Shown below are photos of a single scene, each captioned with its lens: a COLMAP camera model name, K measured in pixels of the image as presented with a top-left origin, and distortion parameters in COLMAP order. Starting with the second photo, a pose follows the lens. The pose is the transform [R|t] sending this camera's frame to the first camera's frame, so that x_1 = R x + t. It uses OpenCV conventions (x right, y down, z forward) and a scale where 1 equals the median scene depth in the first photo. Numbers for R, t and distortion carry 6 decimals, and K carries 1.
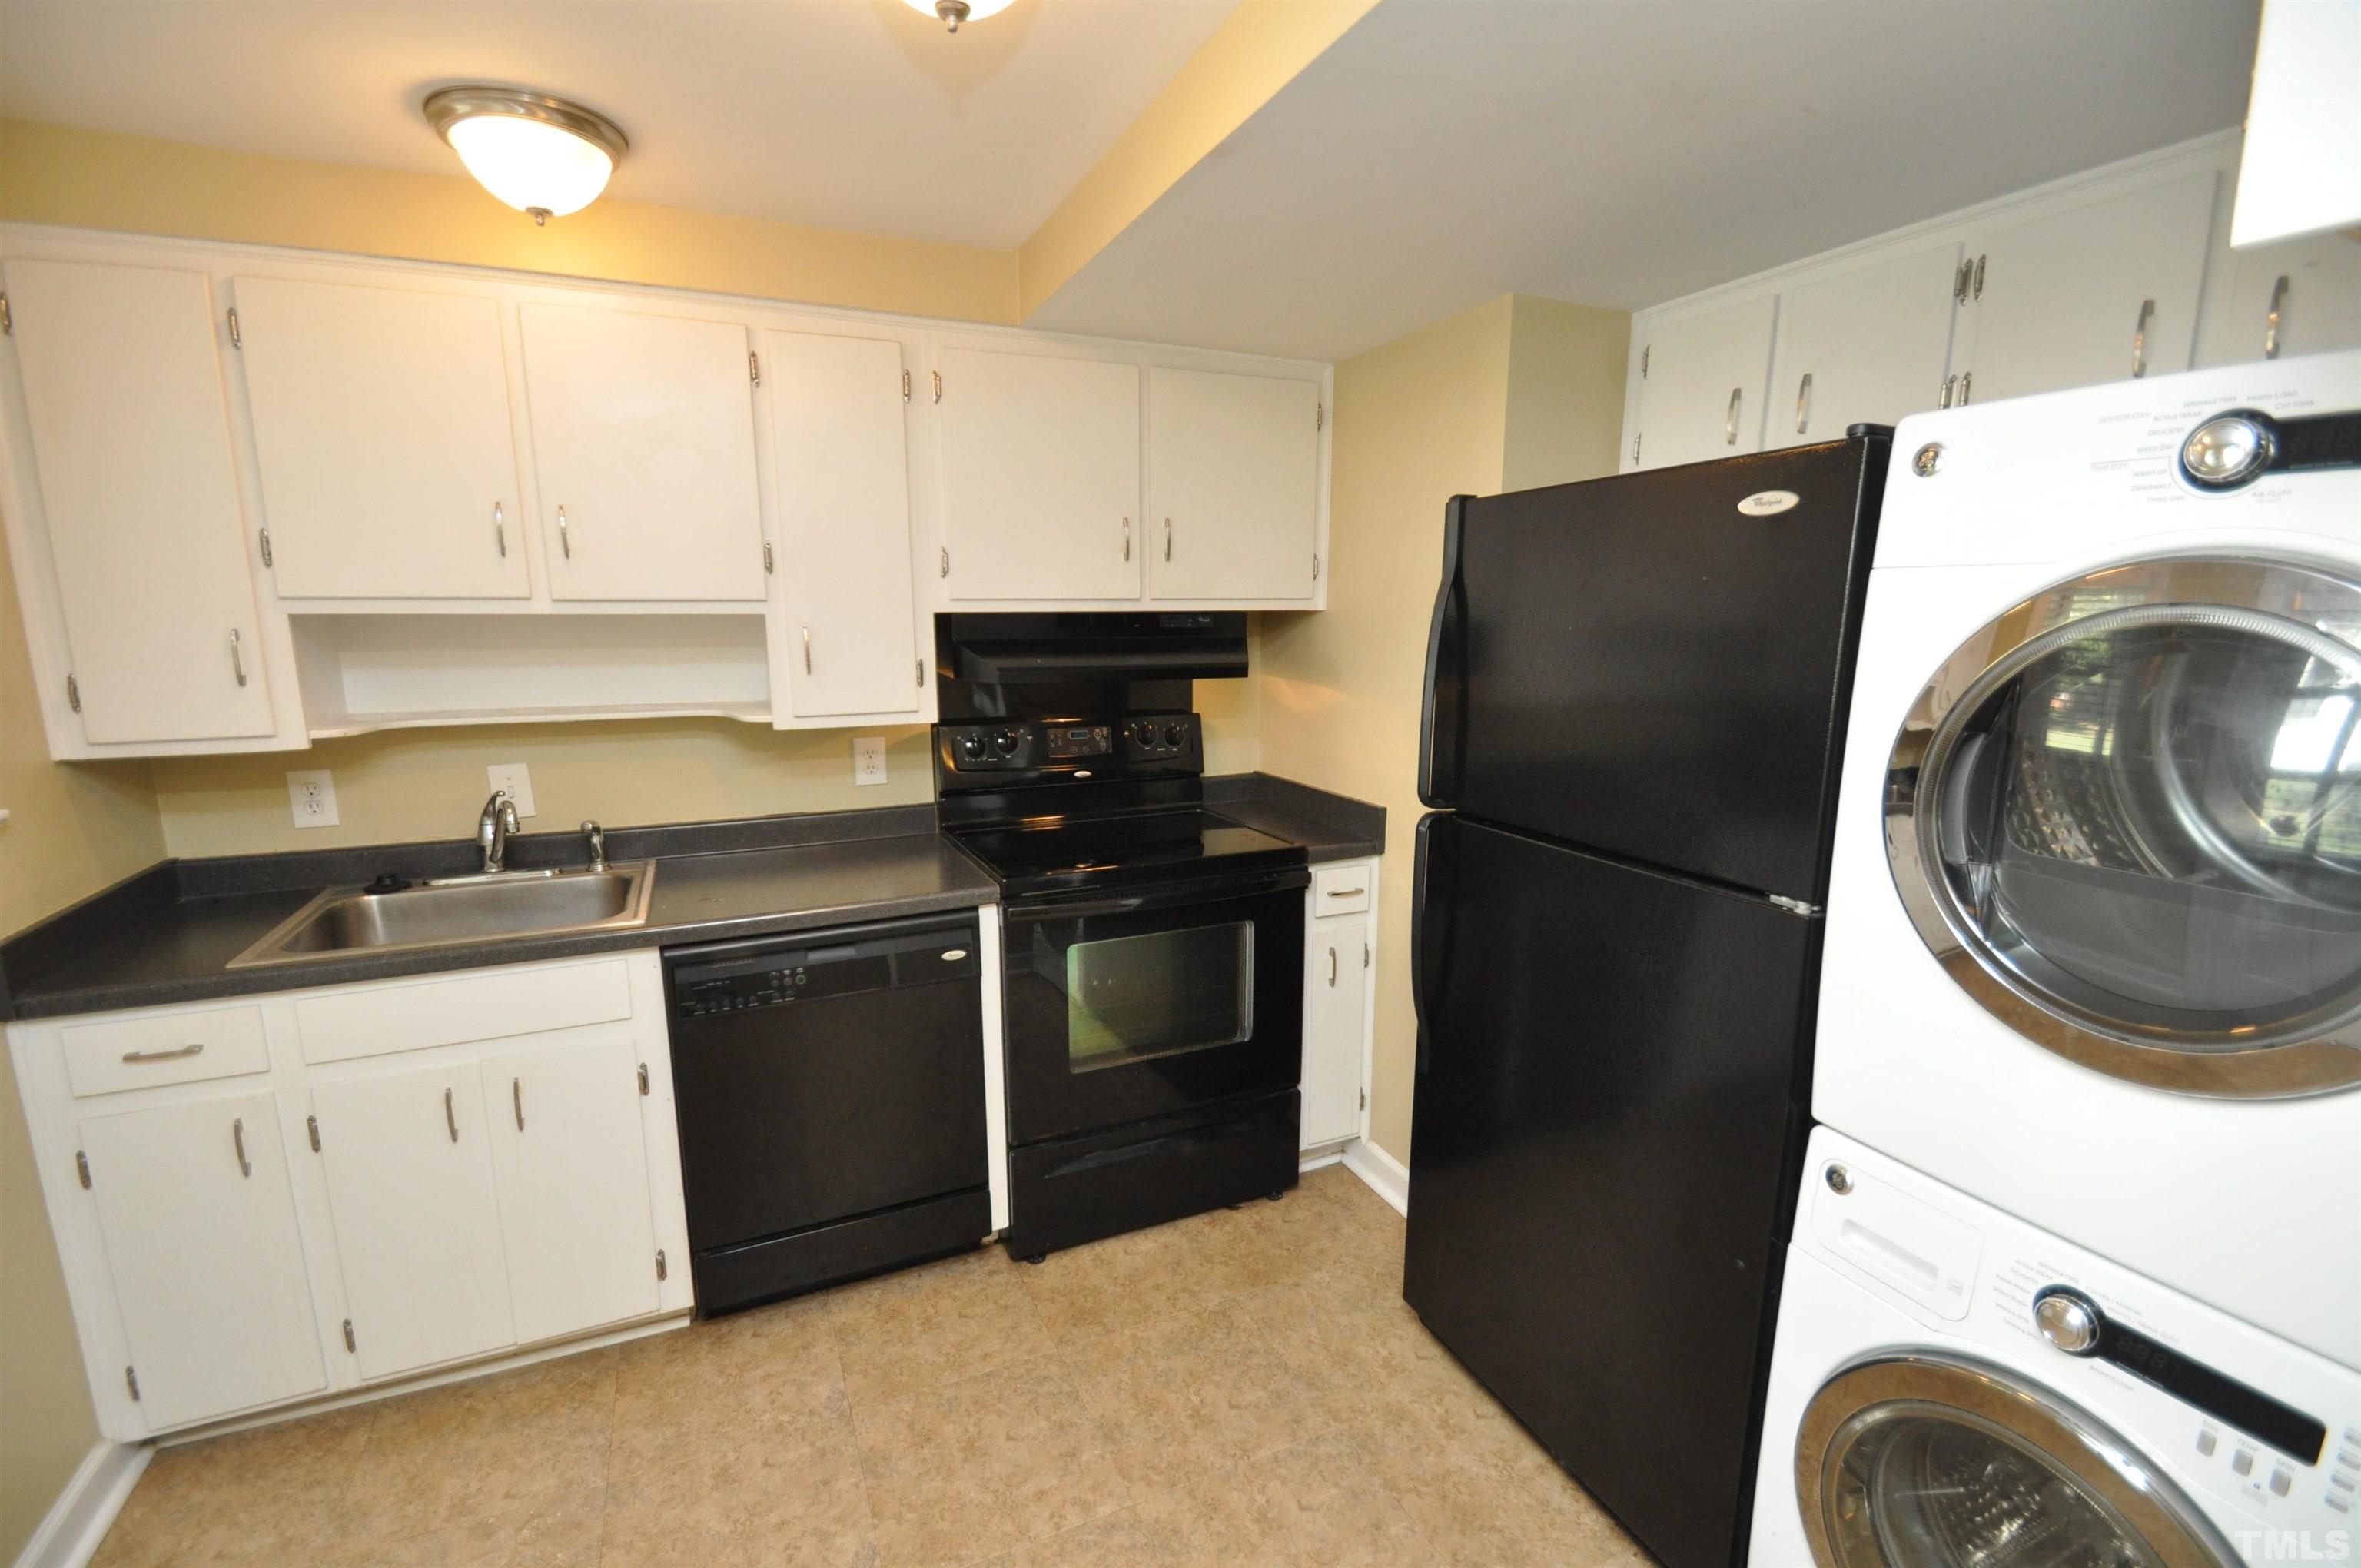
lens RADIAL K [[1029.9, 0, 1156.6], [0, 1029.9, 814.8], [0, 0, 1]] dist [0.009513, -0.012670]
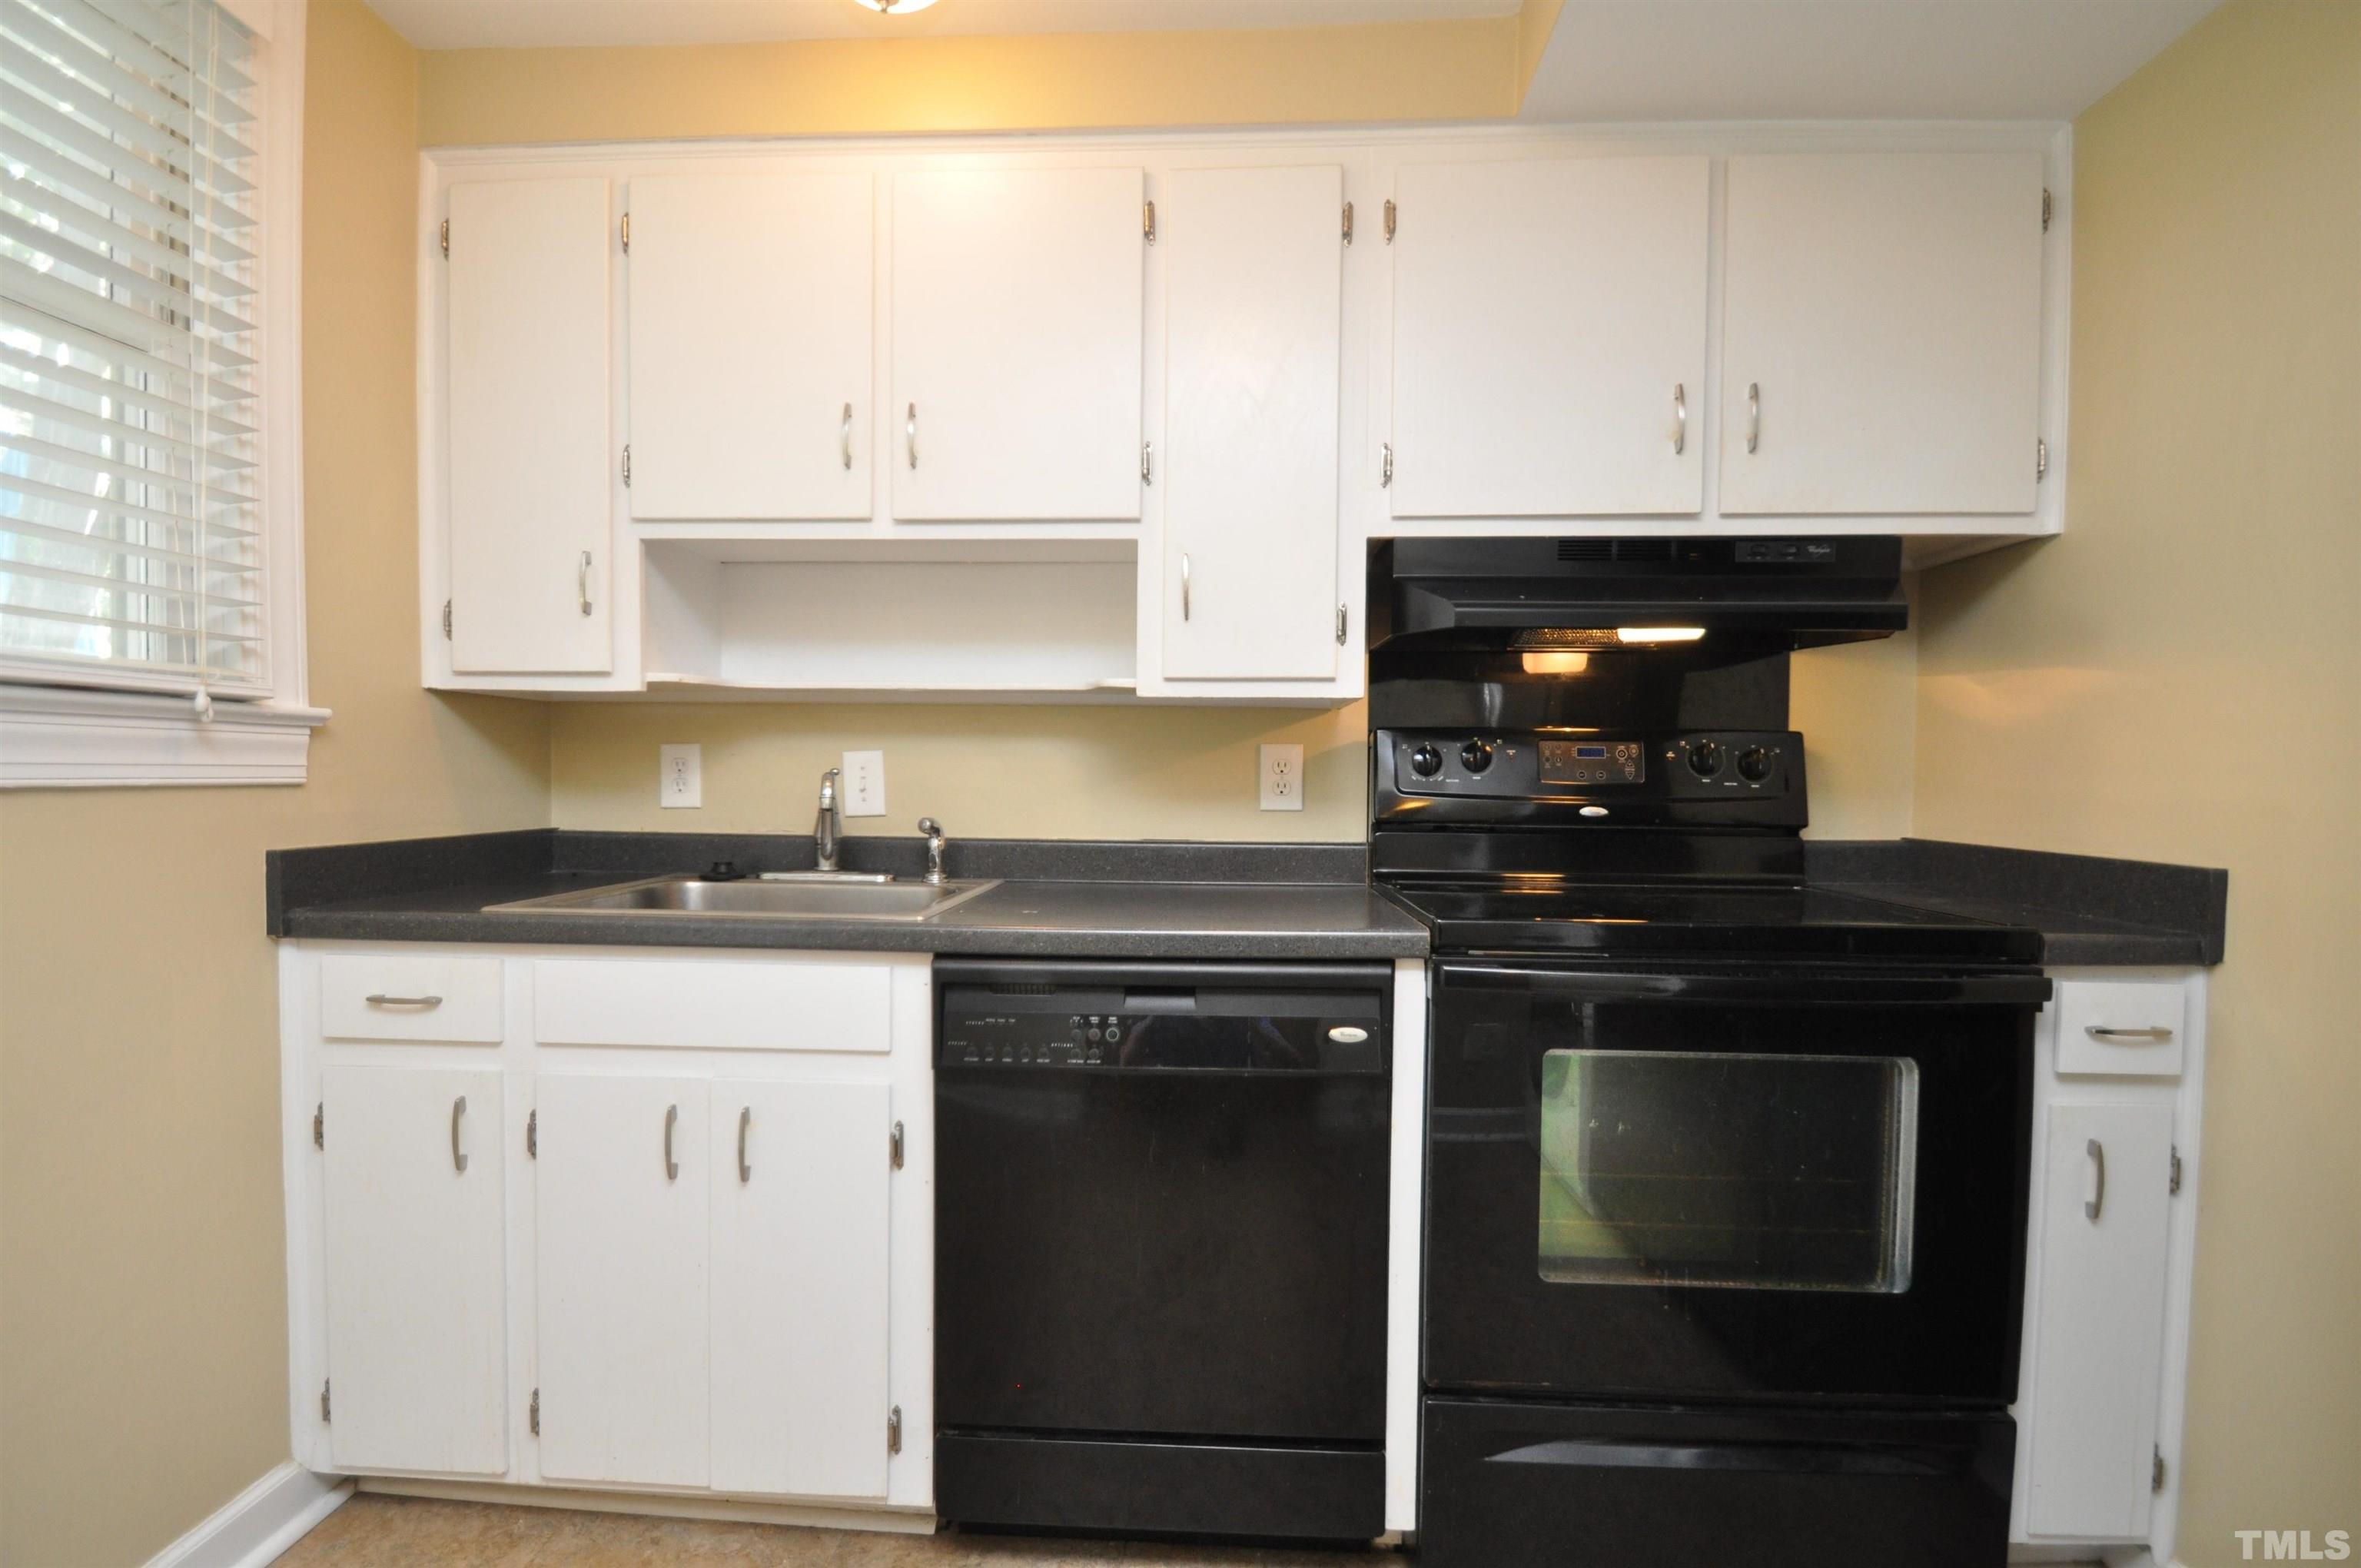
lens RADIAL K [[1067.5, 0, 1171.5], [0, 1067.5, 823.3], [0, 0, 1]] dist [0.002419, -0.012805]
pose [[0.888803, 0.026586, -0.457518, -0.000437], [-0.100890, 0.985175, -0.138747, 0.104284], [0.447046, 0.169478, 0.878309, 0.346384]]
